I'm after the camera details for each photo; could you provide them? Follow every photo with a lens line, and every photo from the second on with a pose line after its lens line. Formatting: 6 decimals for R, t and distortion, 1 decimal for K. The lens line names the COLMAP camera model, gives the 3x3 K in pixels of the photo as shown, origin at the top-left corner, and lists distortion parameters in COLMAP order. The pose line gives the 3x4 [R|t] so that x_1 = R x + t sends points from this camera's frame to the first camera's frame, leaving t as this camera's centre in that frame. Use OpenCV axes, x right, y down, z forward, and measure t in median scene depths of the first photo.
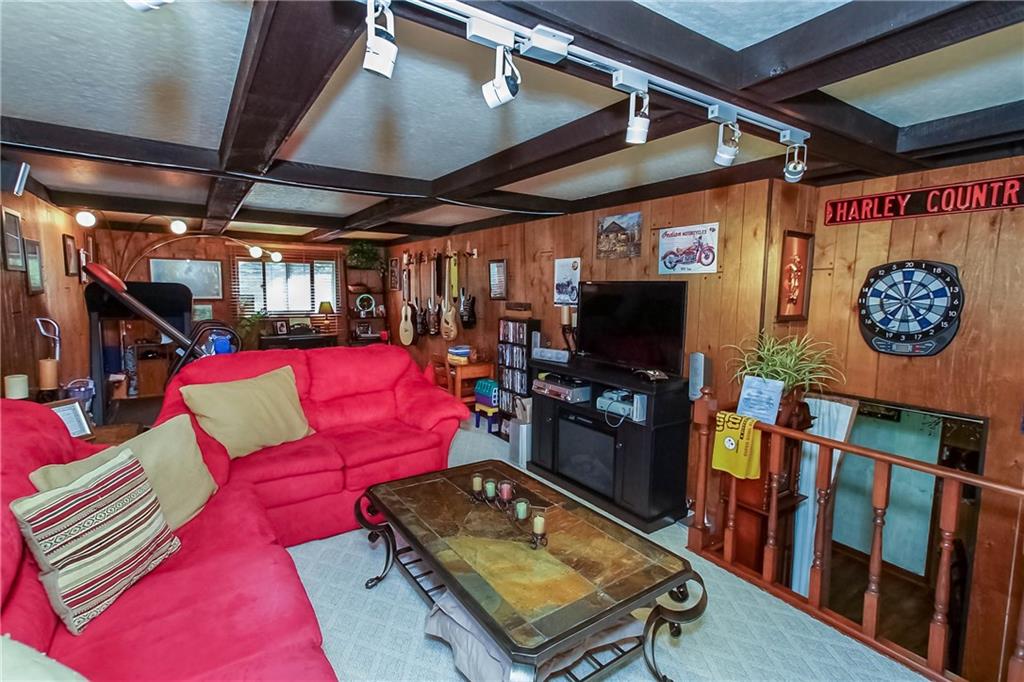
lens RADIAL K [[474.5, 0, 506.2], [0, 474.5, 337.4], [0, 0, 1]] dist [-0.008553, 0.003899]
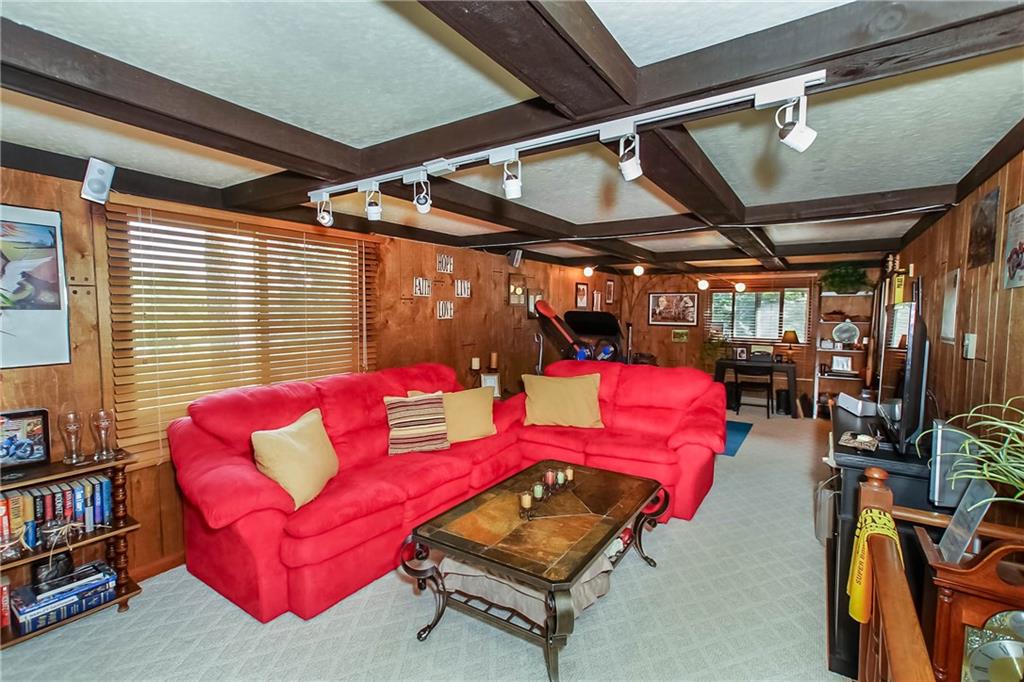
lens RADIAL K [[474.5, 0, 509.6], [0, 474.5, 341.8], [0, 0, 1]] dist [-0.008553, 0.003899]
pose [[0.404714, 0.053798, -0.912859, 0.496025], [-0.100075, 0.994878, 0.014264, -0.017716], [0.908951, 0.085582, 0.408025, 0.169512]]
